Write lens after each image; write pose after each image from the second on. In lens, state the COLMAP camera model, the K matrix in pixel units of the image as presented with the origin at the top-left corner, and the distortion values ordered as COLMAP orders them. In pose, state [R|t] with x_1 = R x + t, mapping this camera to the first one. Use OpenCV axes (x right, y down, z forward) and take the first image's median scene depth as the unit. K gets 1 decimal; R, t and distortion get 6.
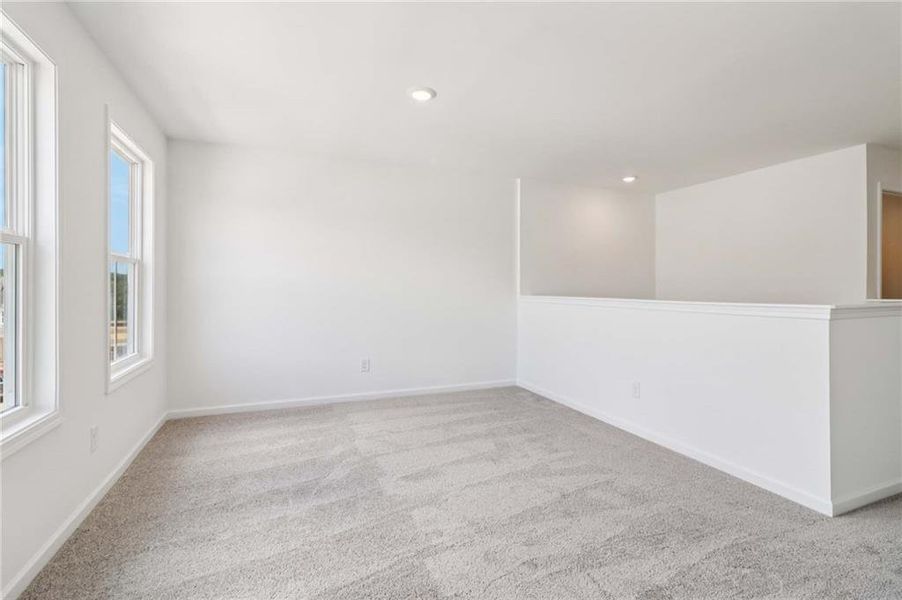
lens RADIAL K [[412.3, 0, 452.3], [0, 412.3, 295.0], [0, 0, 1]] dist [-0.007779, -0.000127]
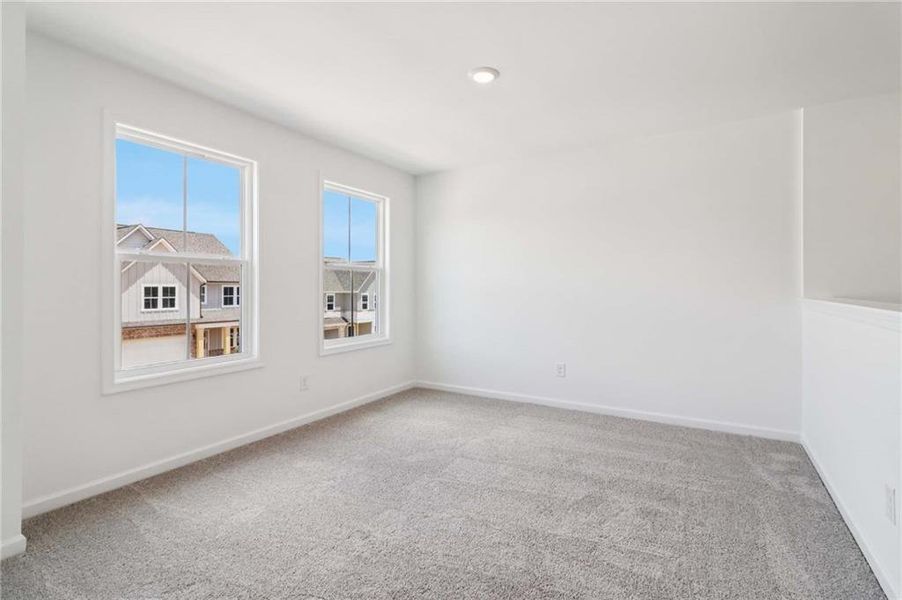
lens RADIAL K [[418.1, 0, 457.1], [0, 418.1, 287.3], [0, 0, 1]] dist [0.004643, -0.000198]
pose [[0.613512, -0.002333, -0.789682, 0.537759], [-0.005842, 0.999955, -0.007493, -0.009067], [0.789664, 0.009211, 0.613471, 0.326504]]
